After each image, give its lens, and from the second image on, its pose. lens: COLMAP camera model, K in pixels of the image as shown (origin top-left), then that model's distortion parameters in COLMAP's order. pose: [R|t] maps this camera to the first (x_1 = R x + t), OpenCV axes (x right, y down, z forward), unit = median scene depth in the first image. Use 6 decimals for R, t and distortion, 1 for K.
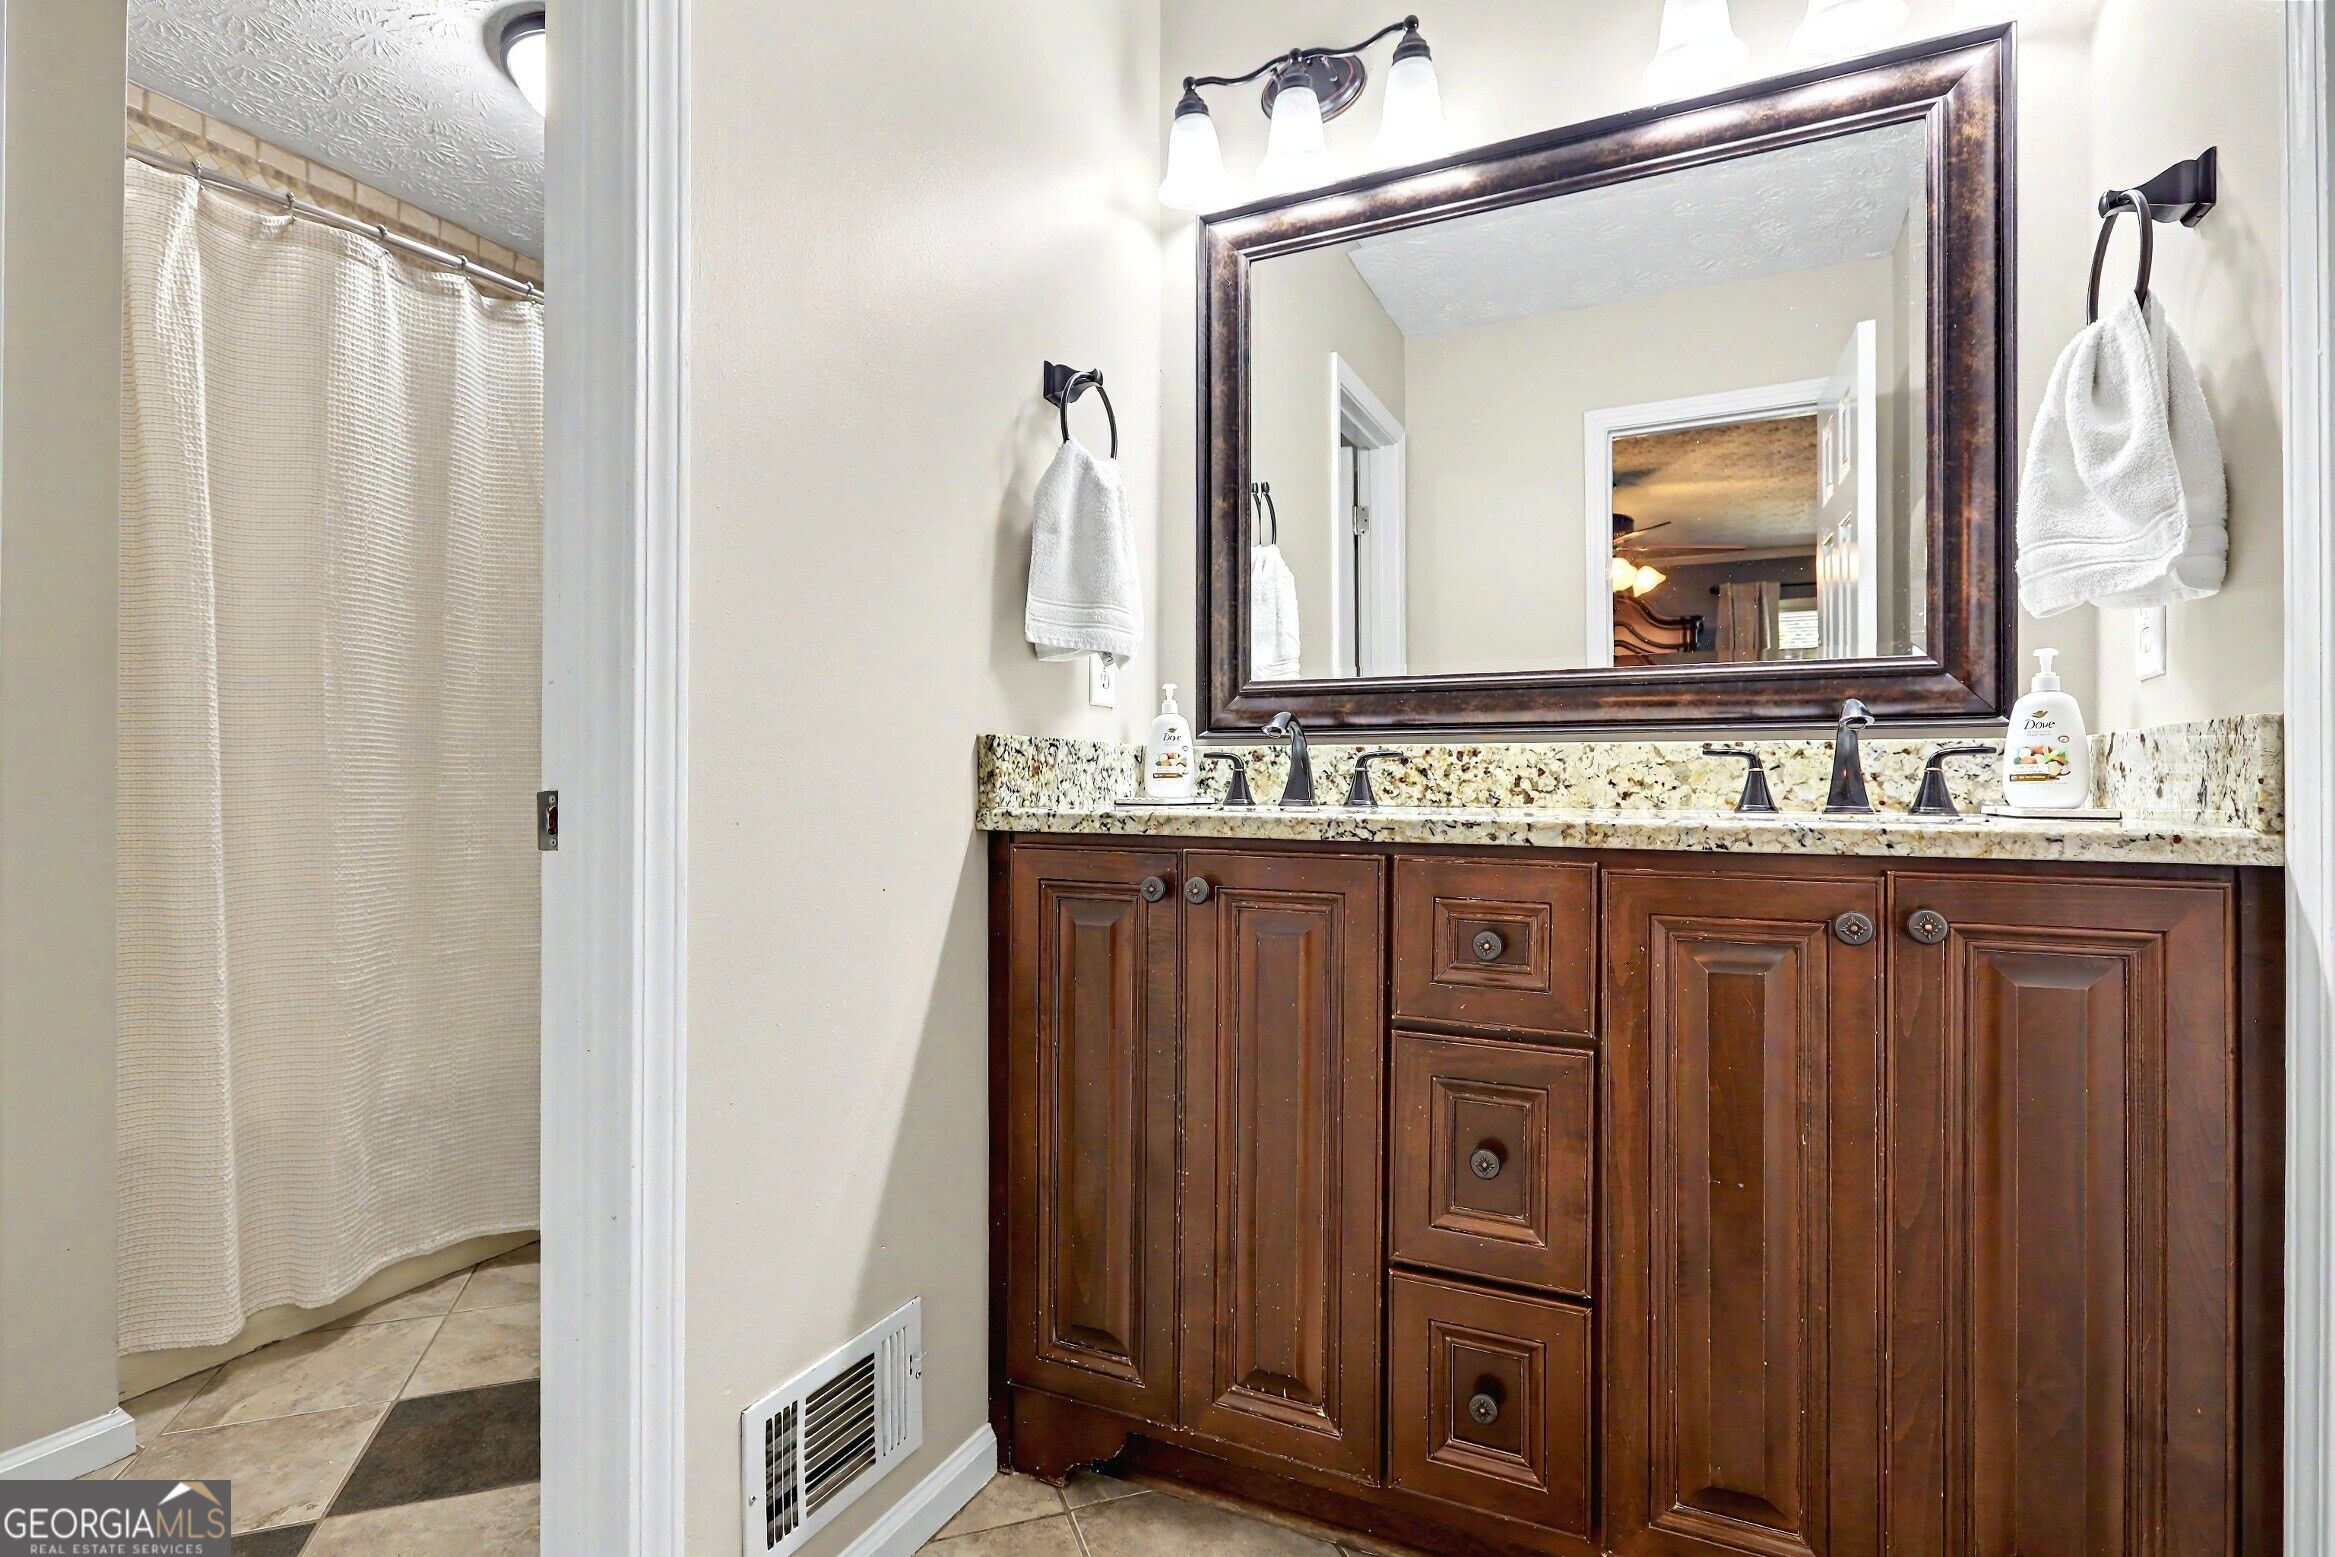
lens RADIAL K [[1163.9, 0, 1164.5], [0, 1163.9, 779.9], [0, 0, 1]] dist [0.005195, 0.000660]
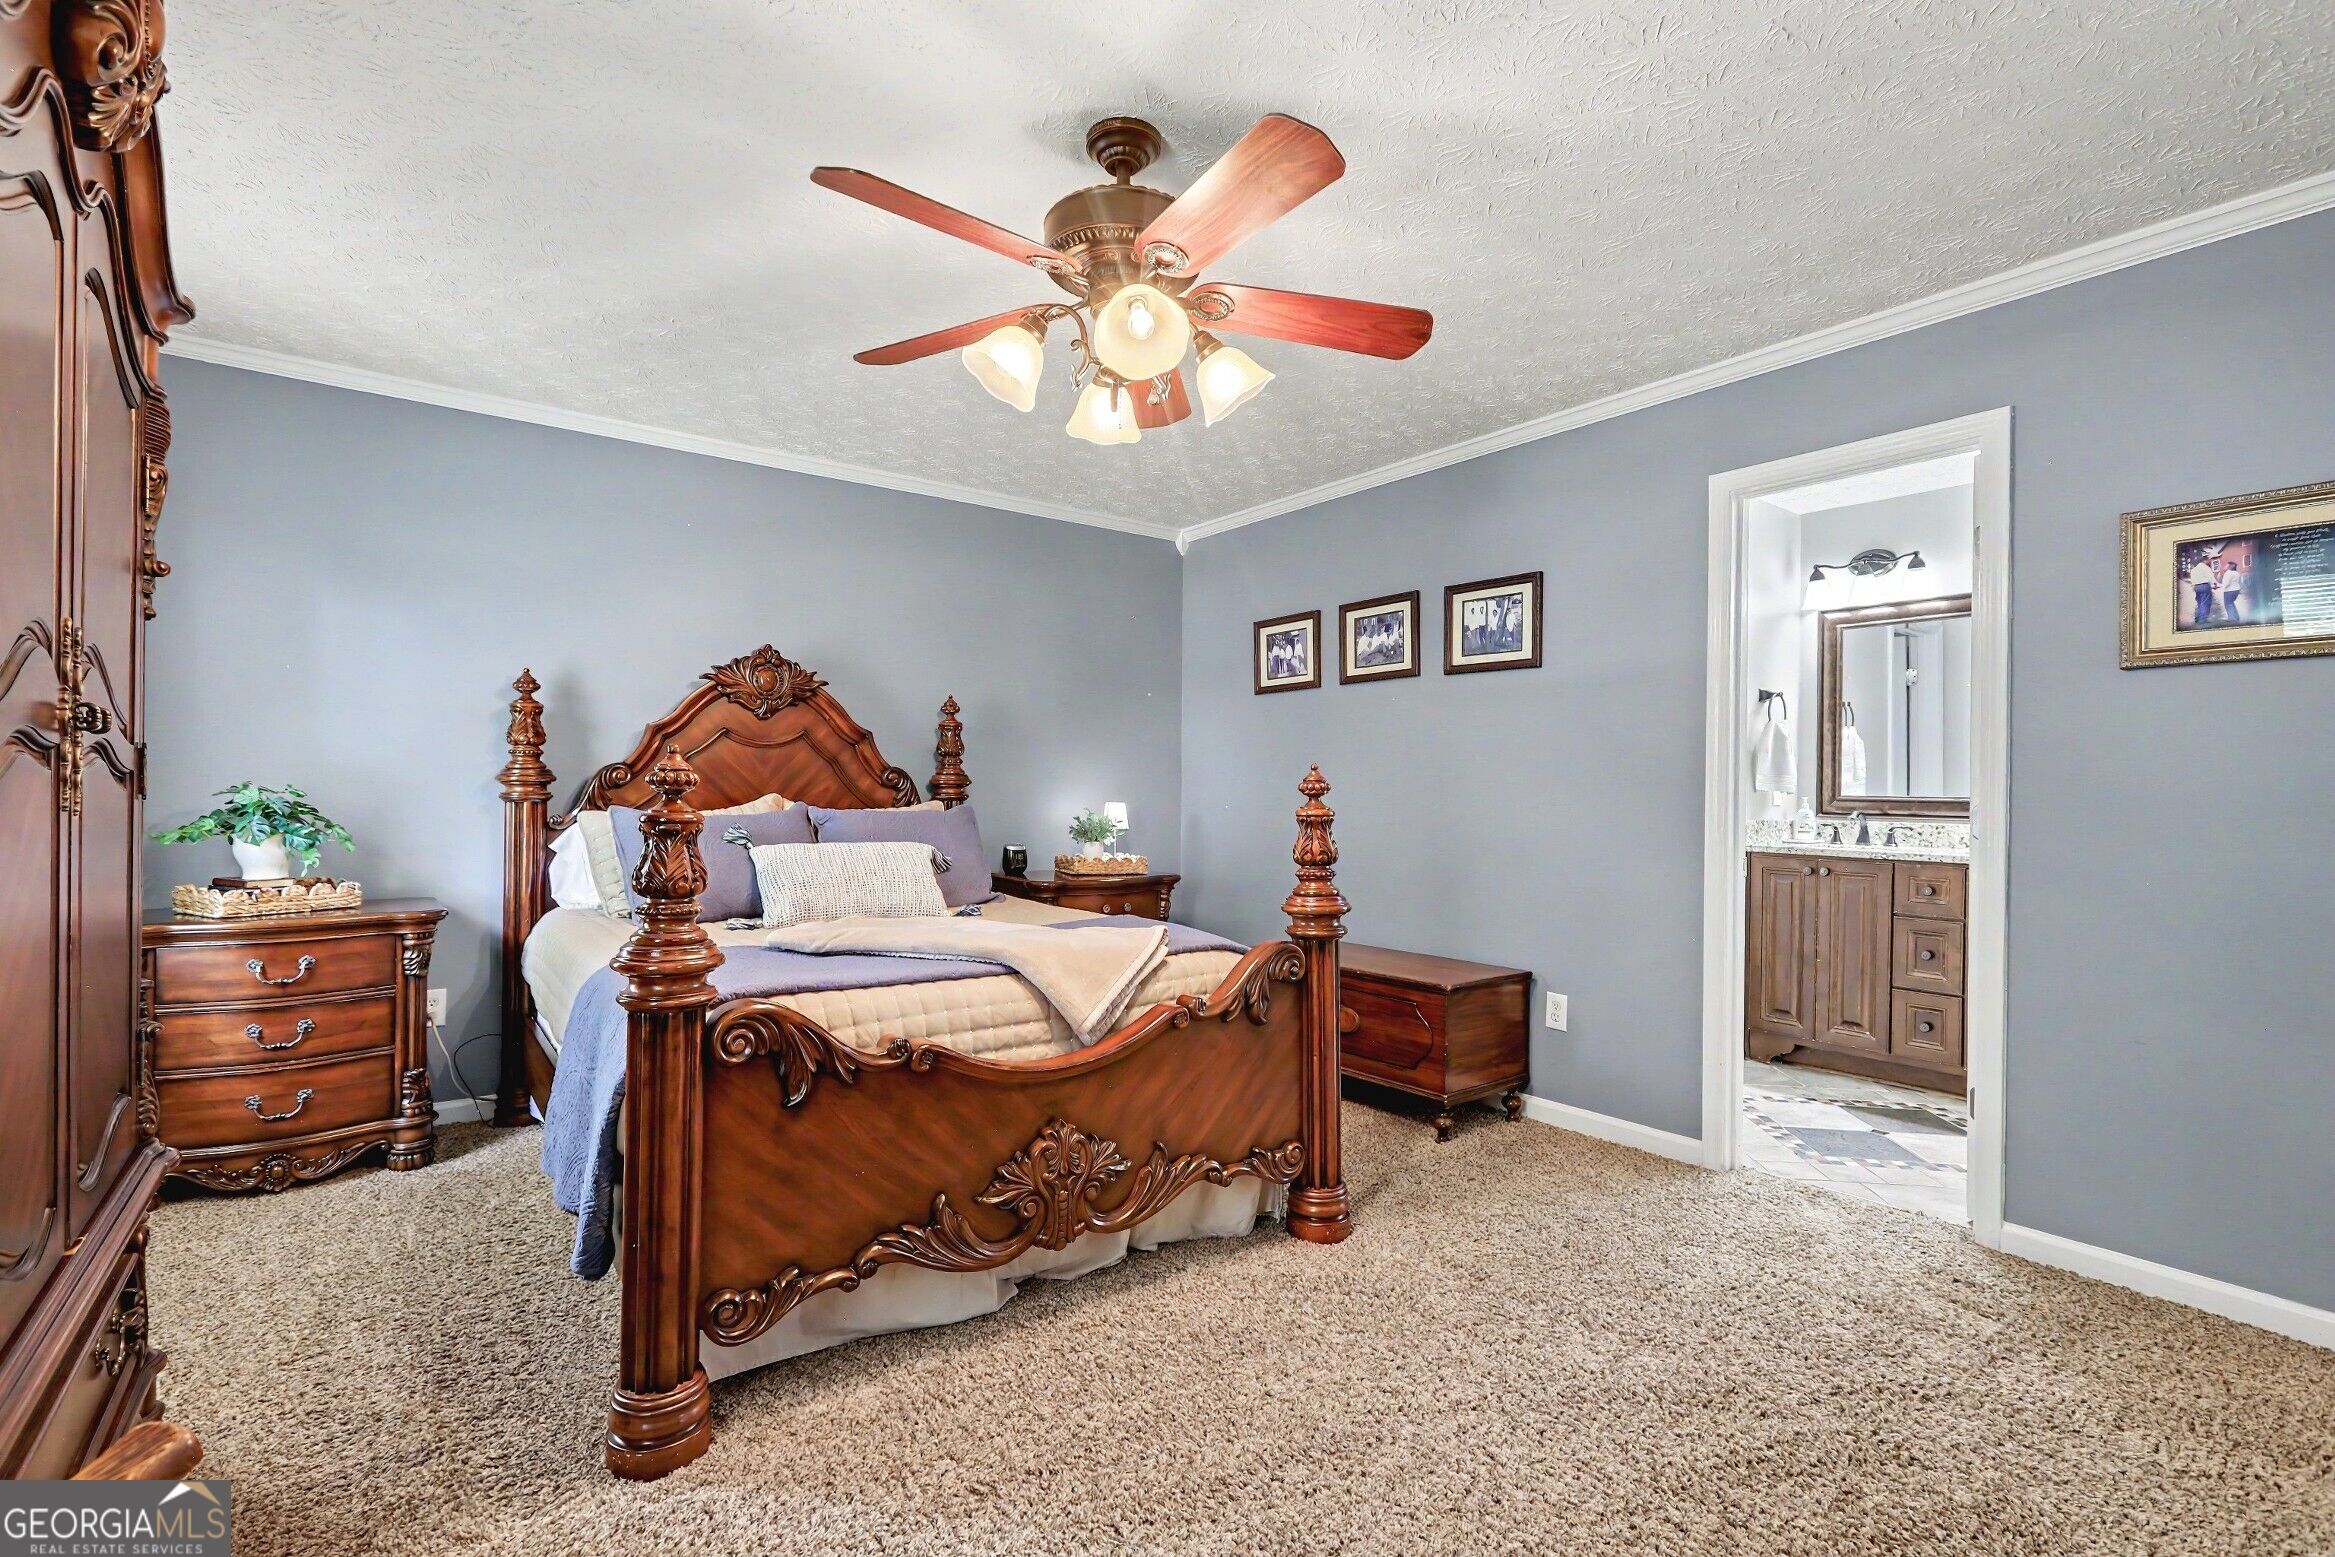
lens RADIAL K [[1048.4, 0, 1161.4], [0, 1048.4, 790.2], [0, 0, 1]] dist [0.002118, 0.000201]
pose [[0.885282, 0.009305, -0.464962, -0.191156], [-0.009235, 0.999954, 0.002428, -0.095153], [0.464963, 0.002145, 0.885327, -1.879651]]
